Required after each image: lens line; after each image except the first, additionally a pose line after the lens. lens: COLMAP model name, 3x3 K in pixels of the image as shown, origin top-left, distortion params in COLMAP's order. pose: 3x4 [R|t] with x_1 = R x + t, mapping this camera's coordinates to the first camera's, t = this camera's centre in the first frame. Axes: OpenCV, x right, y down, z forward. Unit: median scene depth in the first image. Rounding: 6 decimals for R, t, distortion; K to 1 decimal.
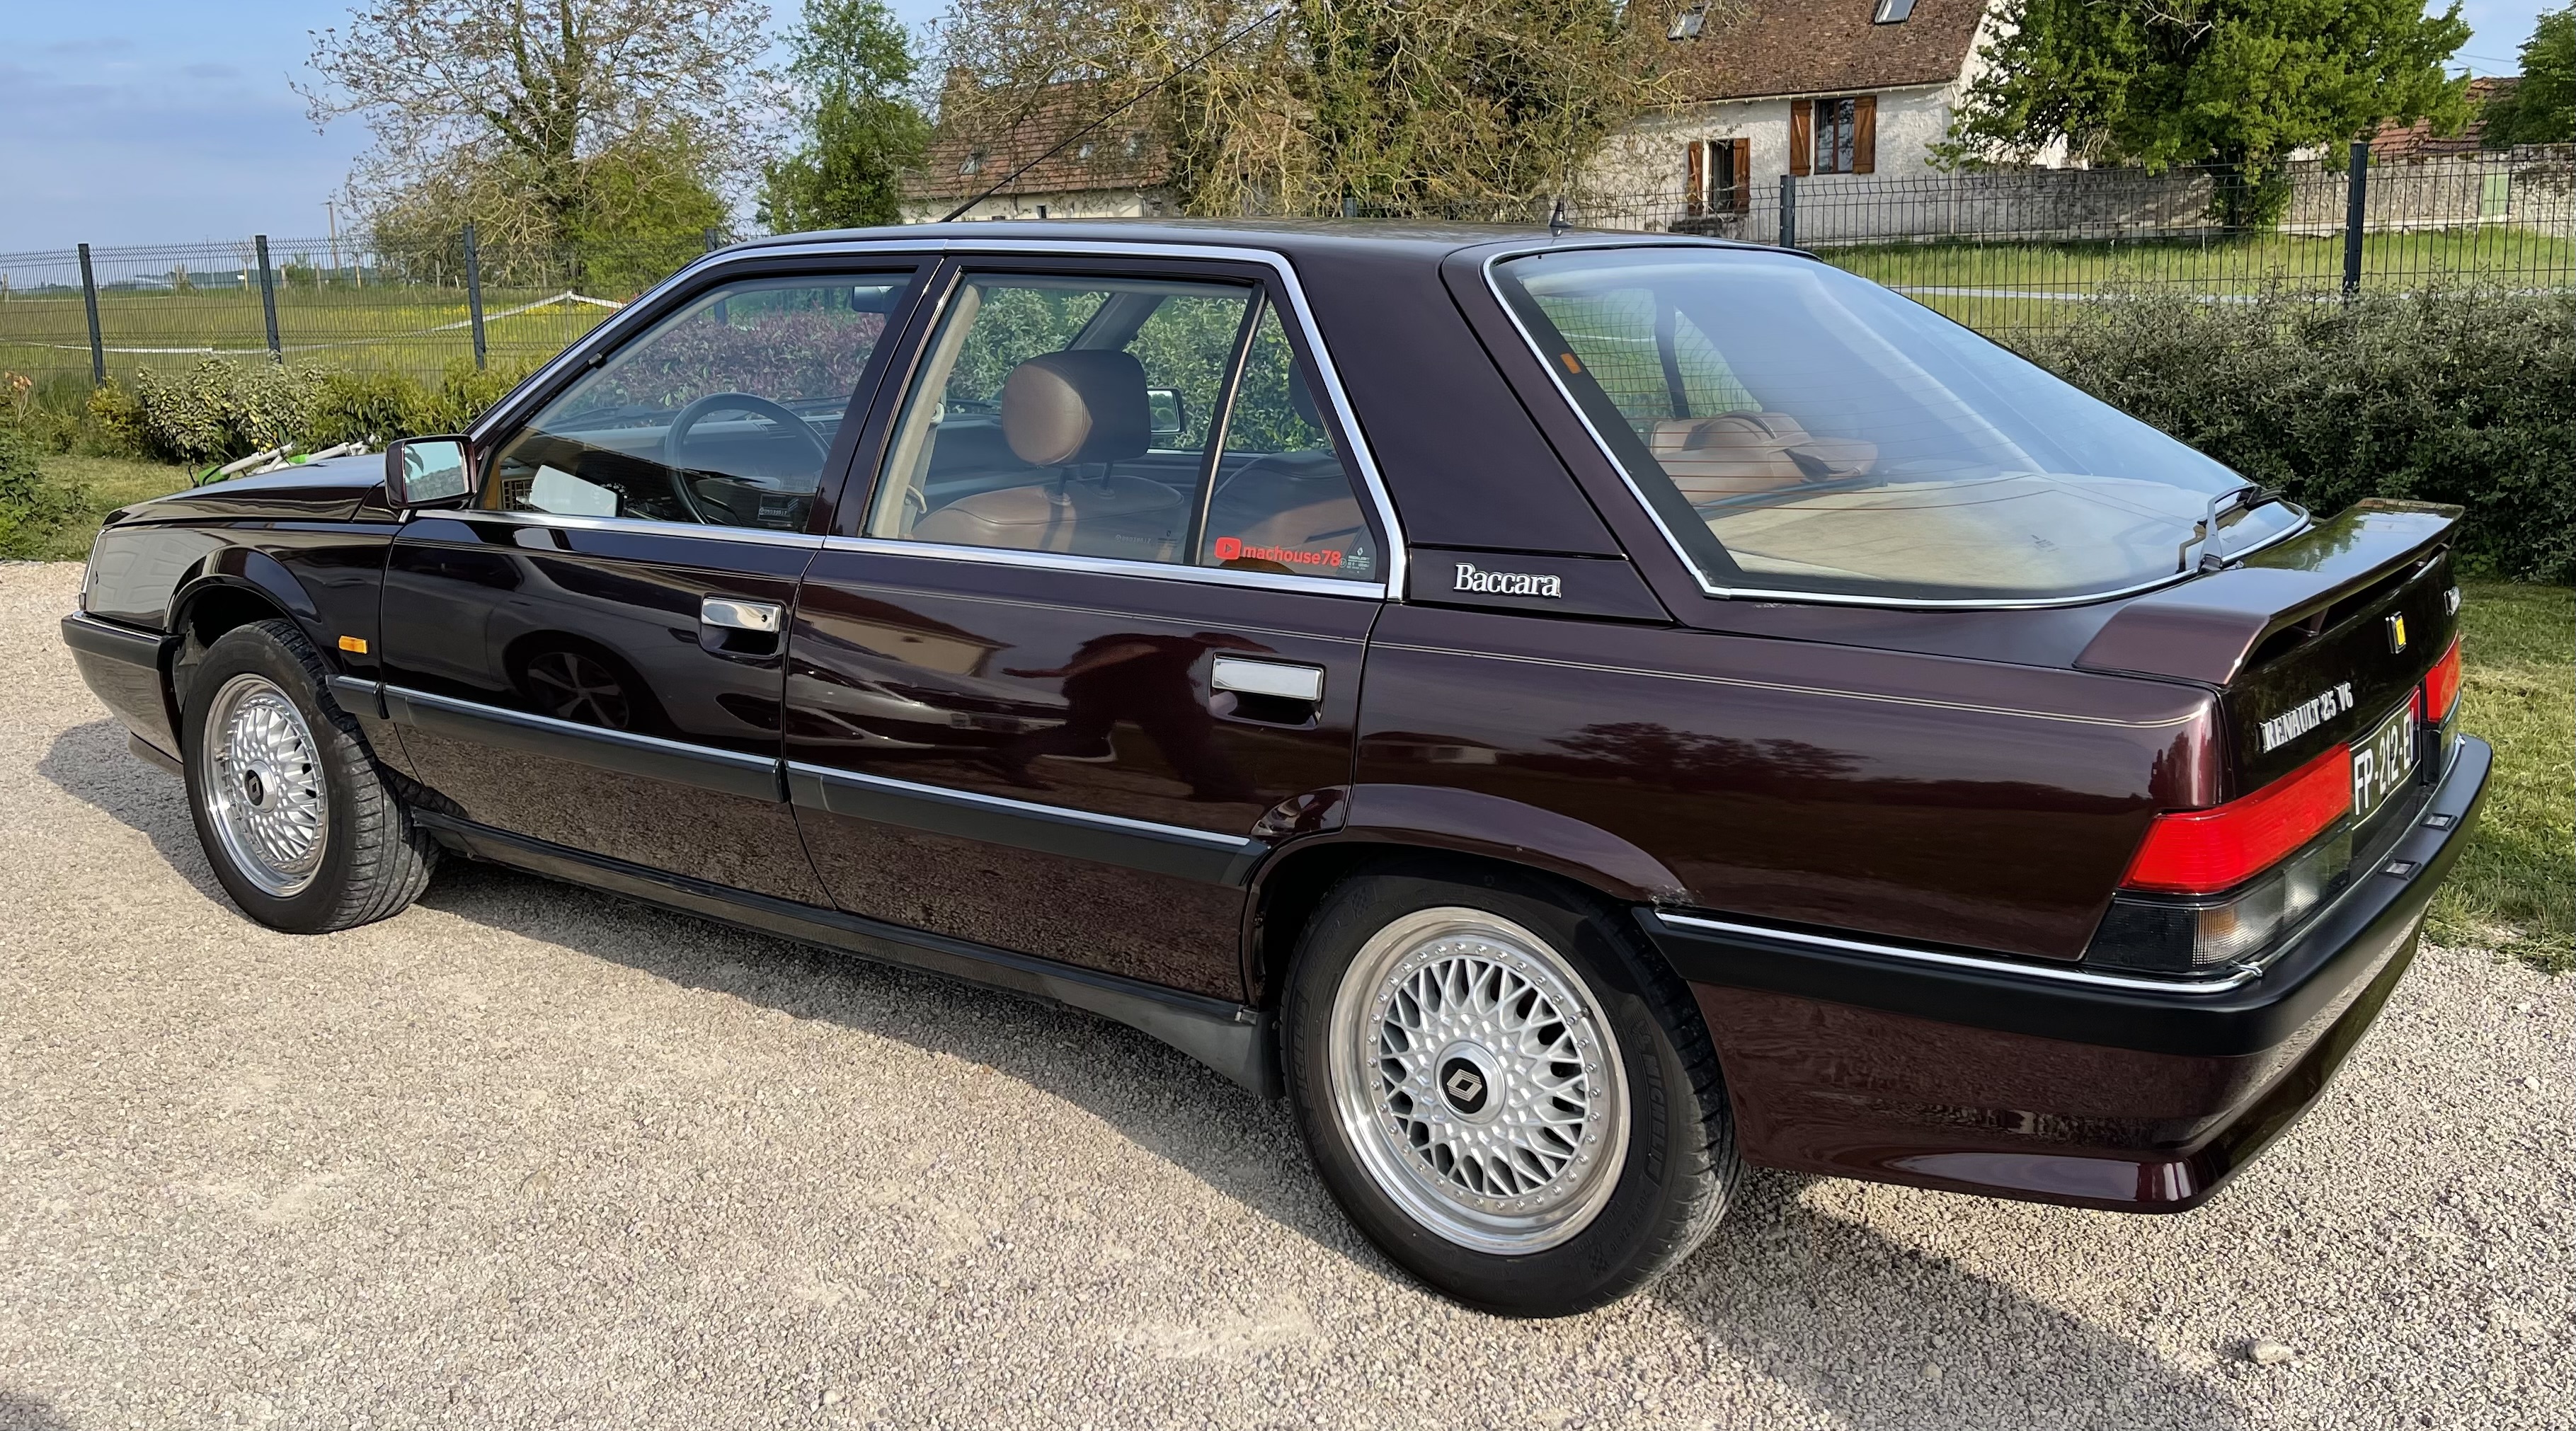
lens RADIAL K [[2038.0, 0, 1288.0], [0, 2038.0, 715.5], [0, 0, 1]] dist [0.034488, -0.011844]
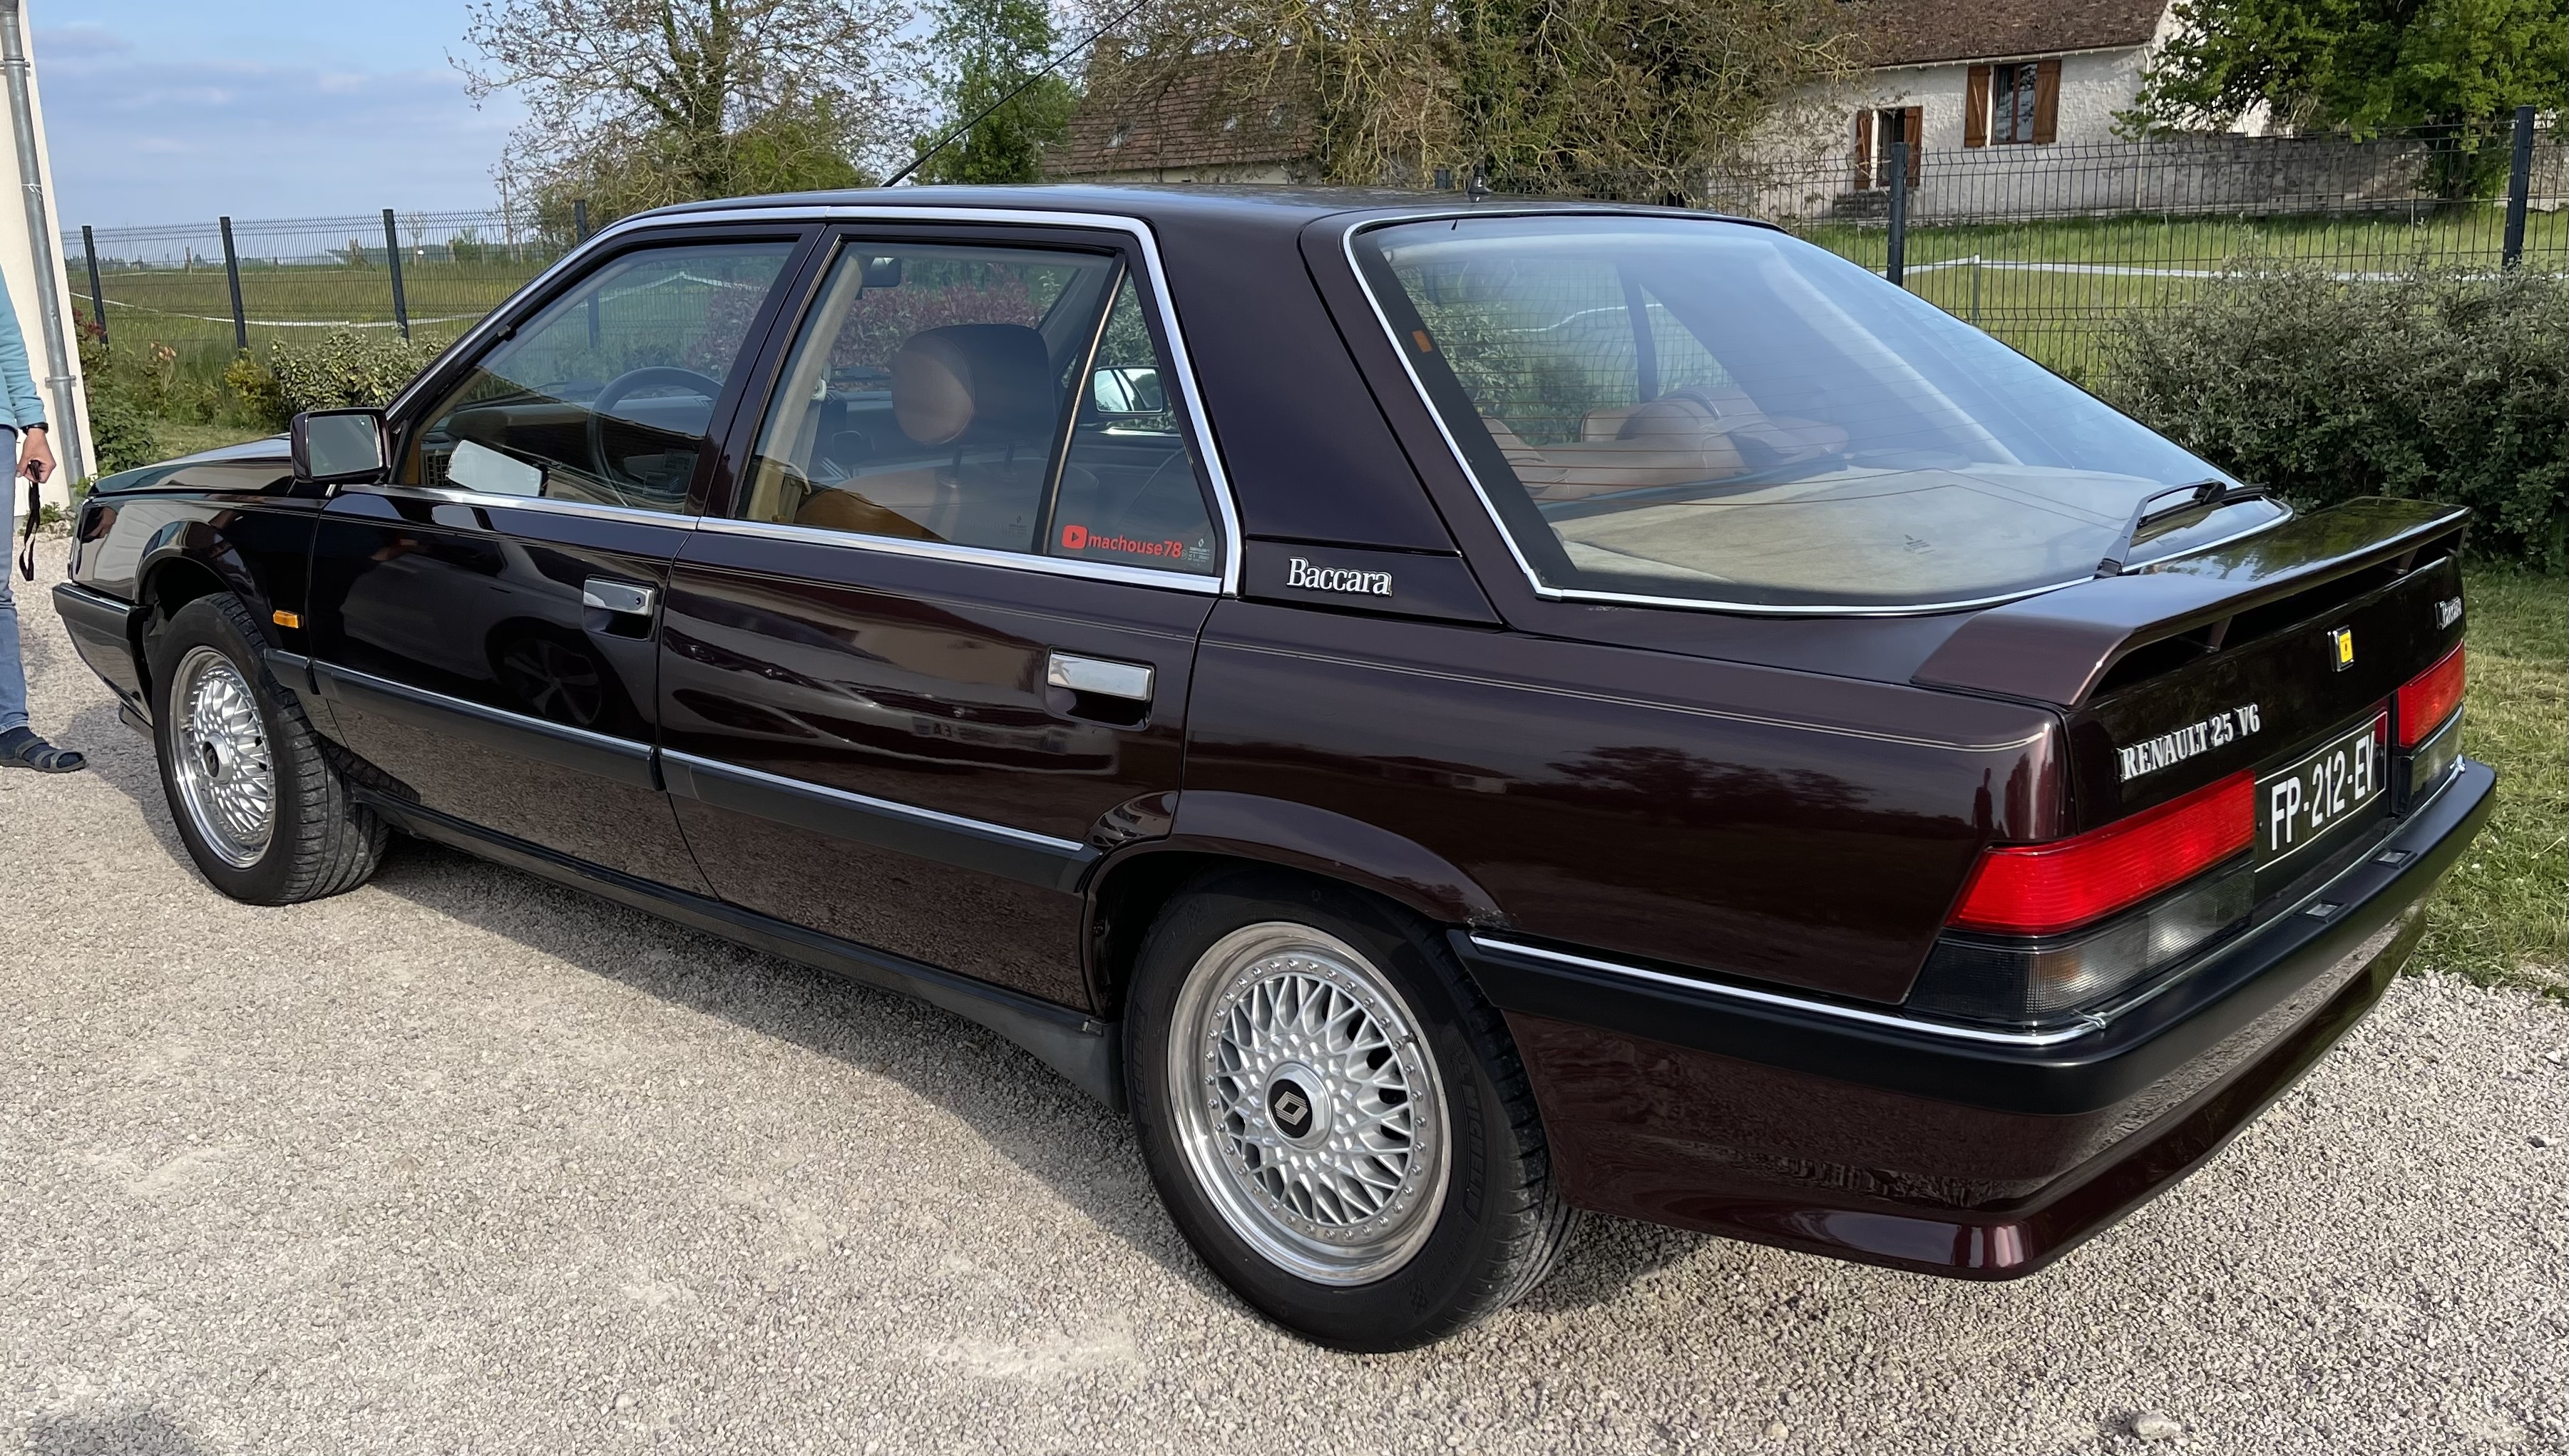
lens RADIAL K [[2044.0, 0, 1284.9], [0, 2044.0, 789.1], [0, 0, 1]] dist [0.034655, -0.010105]
pose [[0.995917, 0.024833, -0.086787, 0.137392], [-0.020997, 0.998773, 0.044844, -0.008475], [0.087794, -0.042838, 0.995217, 0.048625]]
